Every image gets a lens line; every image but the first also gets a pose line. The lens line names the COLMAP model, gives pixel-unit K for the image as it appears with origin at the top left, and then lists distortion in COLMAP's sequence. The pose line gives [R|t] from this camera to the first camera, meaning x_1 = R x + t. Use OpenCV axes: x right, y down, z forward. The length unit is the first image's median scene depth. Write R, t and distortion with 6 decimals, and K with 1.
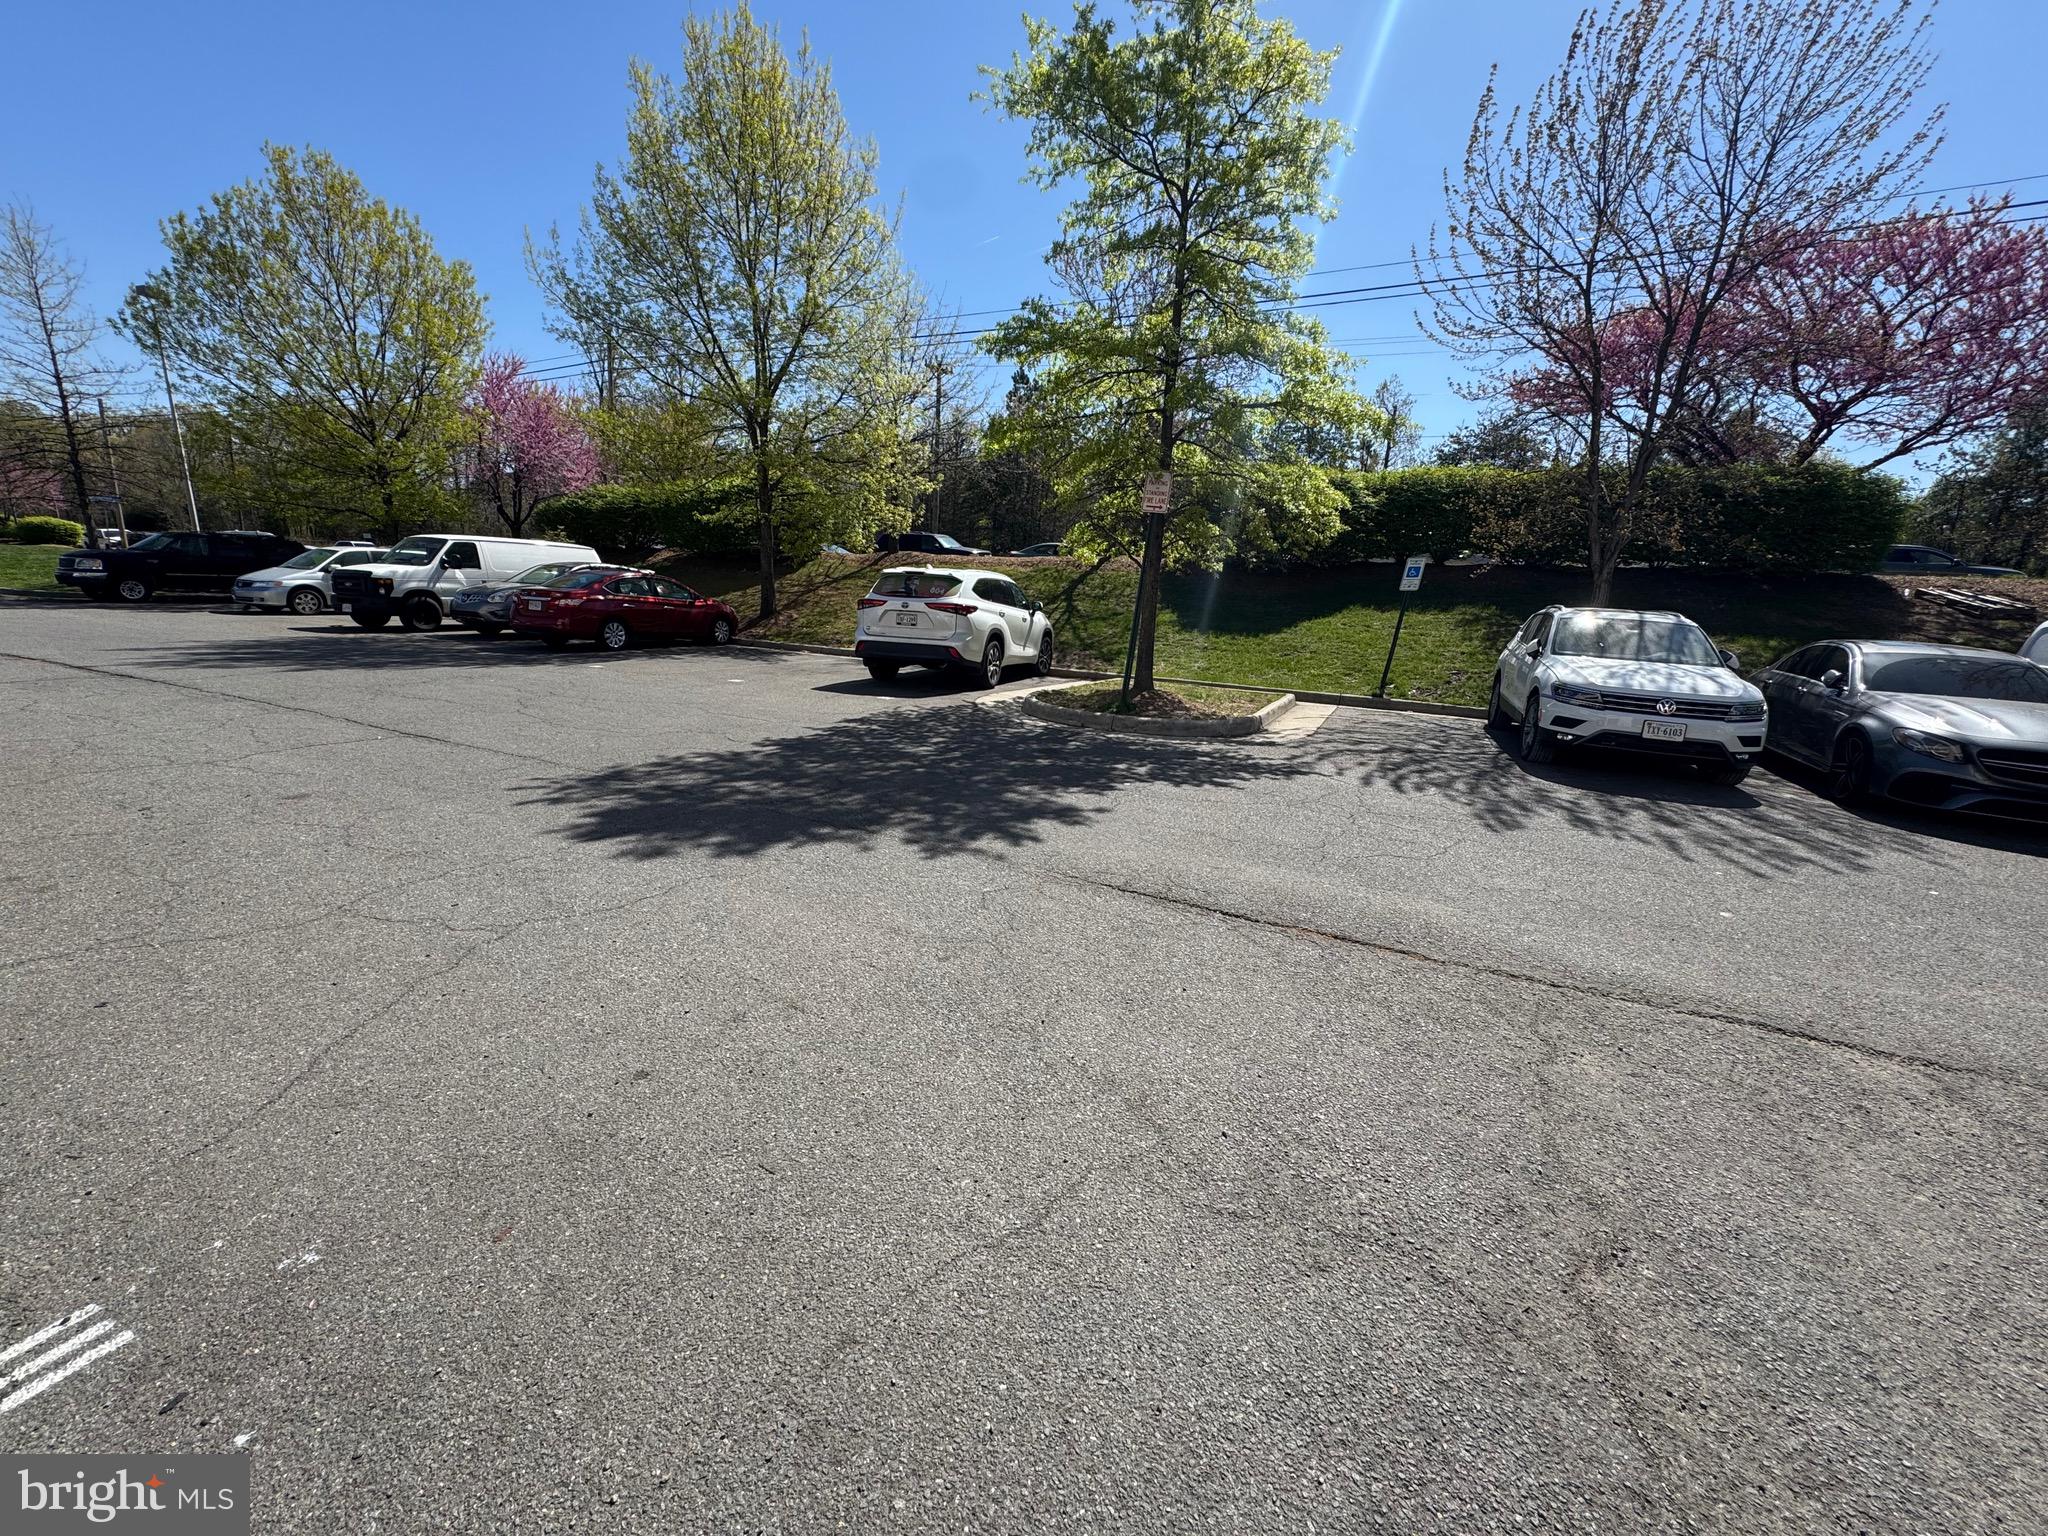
lens RADIAL K [[817.7, 0, 1019.2], [0, 817.7, 770.6], [0, 0, 1]] dist [-0.002863, 0.000368]
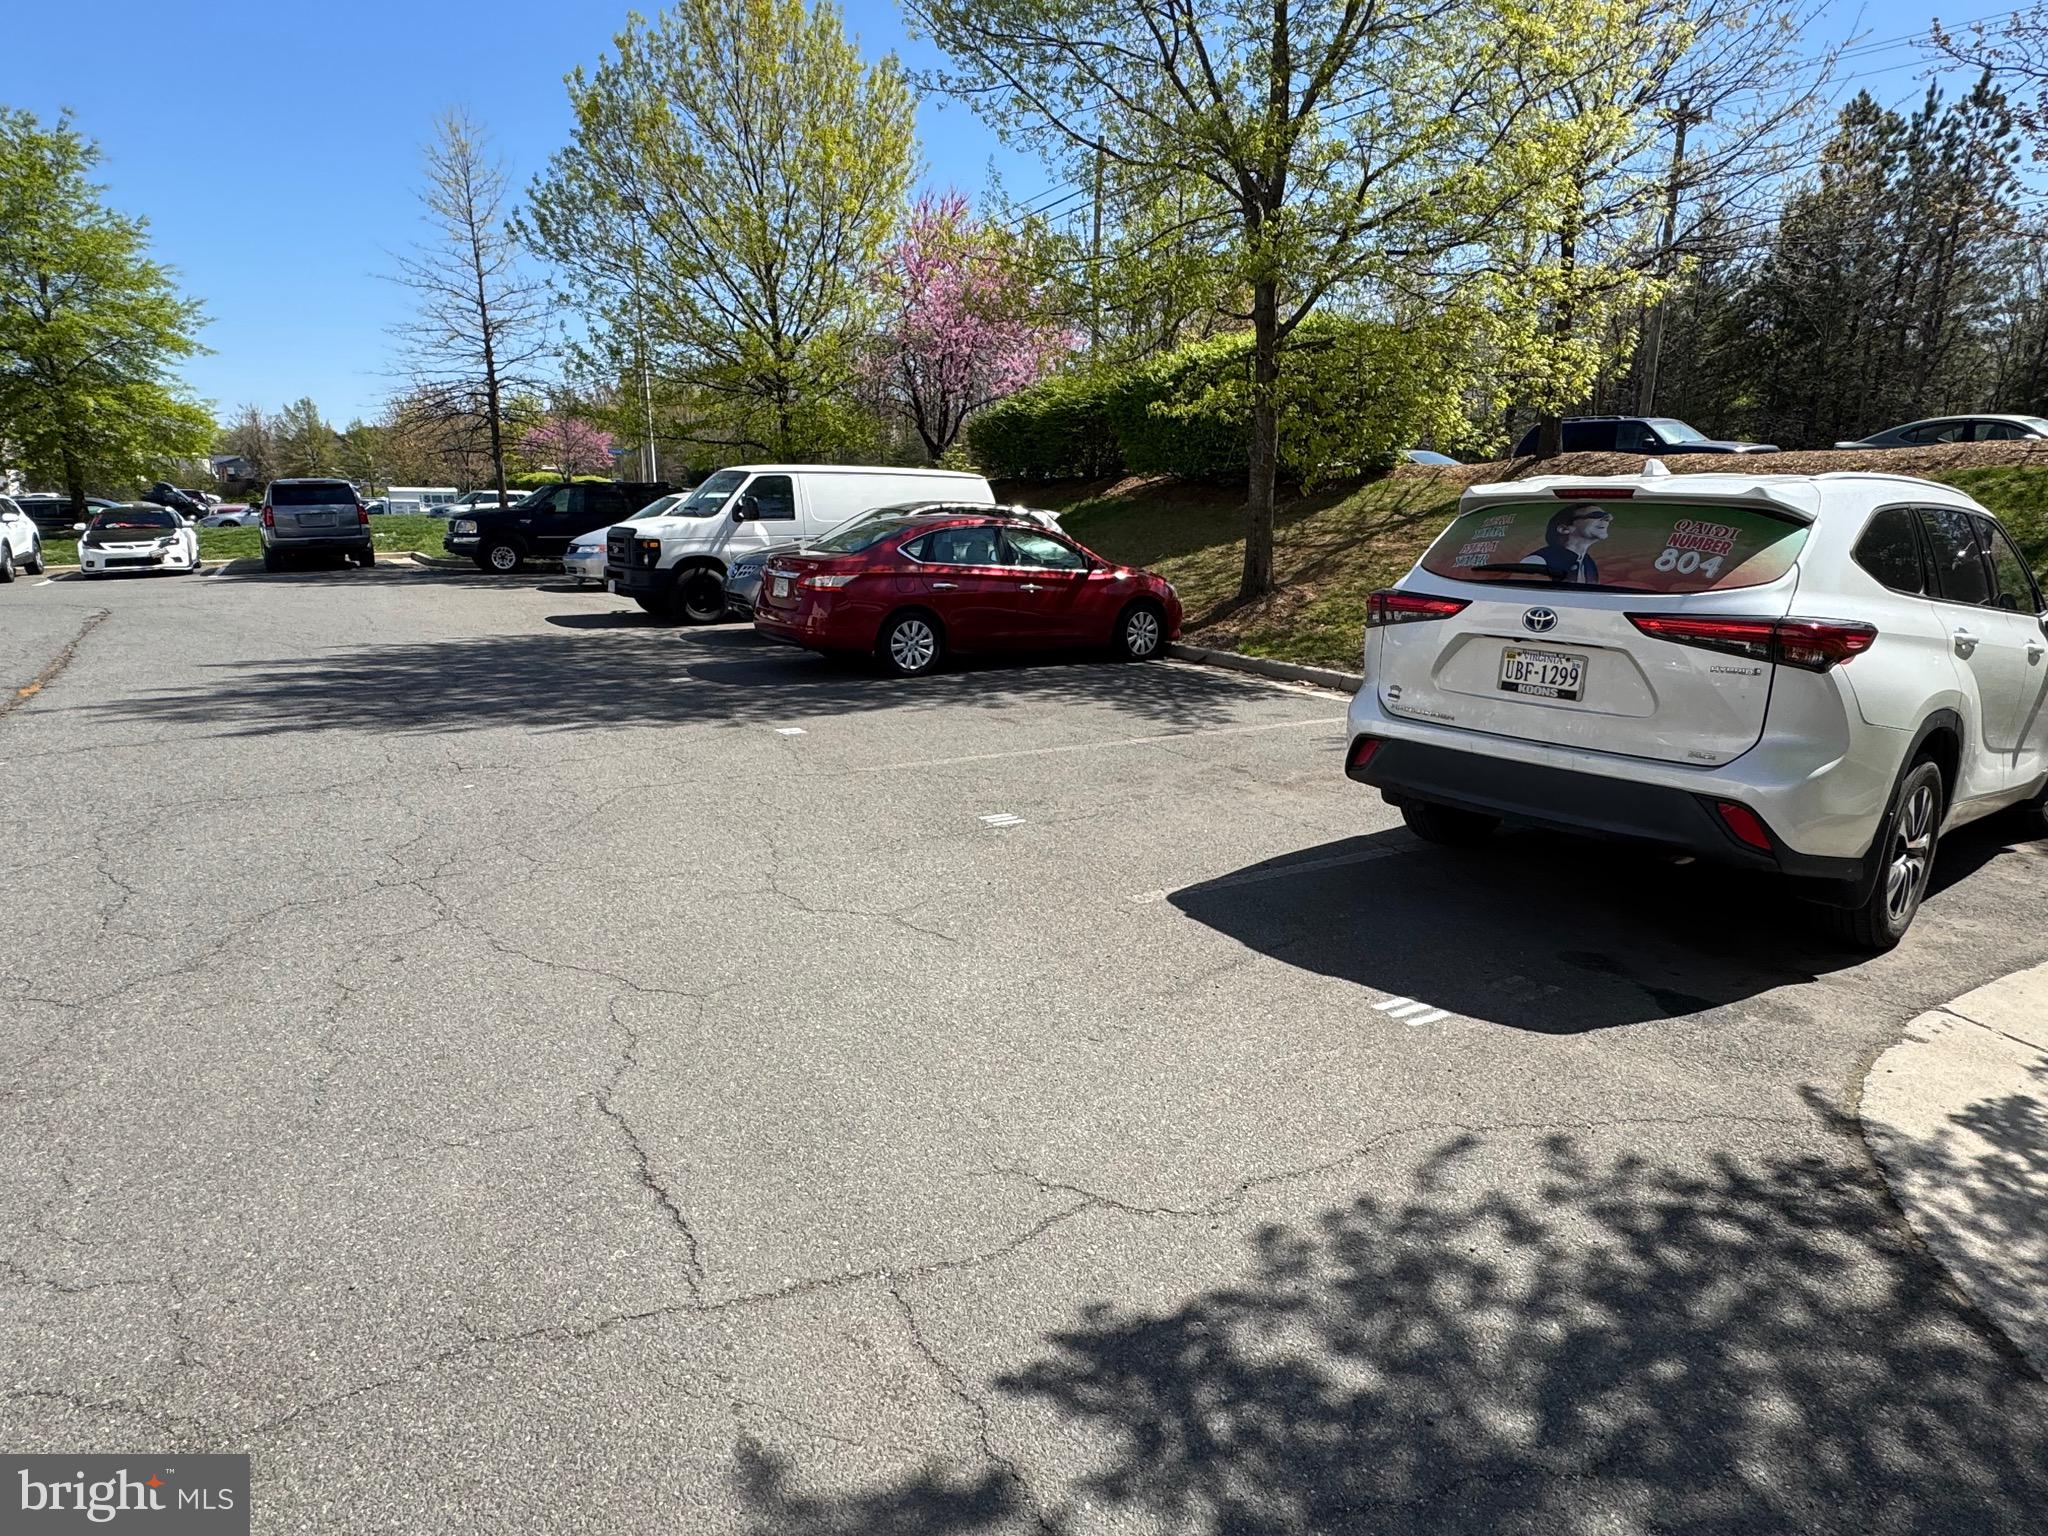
lens RADIAL K [[1164.1, 0, 1016.1], [0, 1164.1, 764.3], [0, 0, 1]] dist [-0.004417, 0.001687]
pose [[0.837727, 0.083429, -0.539679, -0.071568], [-0.093889, 0.995549, 0.008162, -0.135786], [0.537958, 0.043833, 0.841831, 0.567872]]
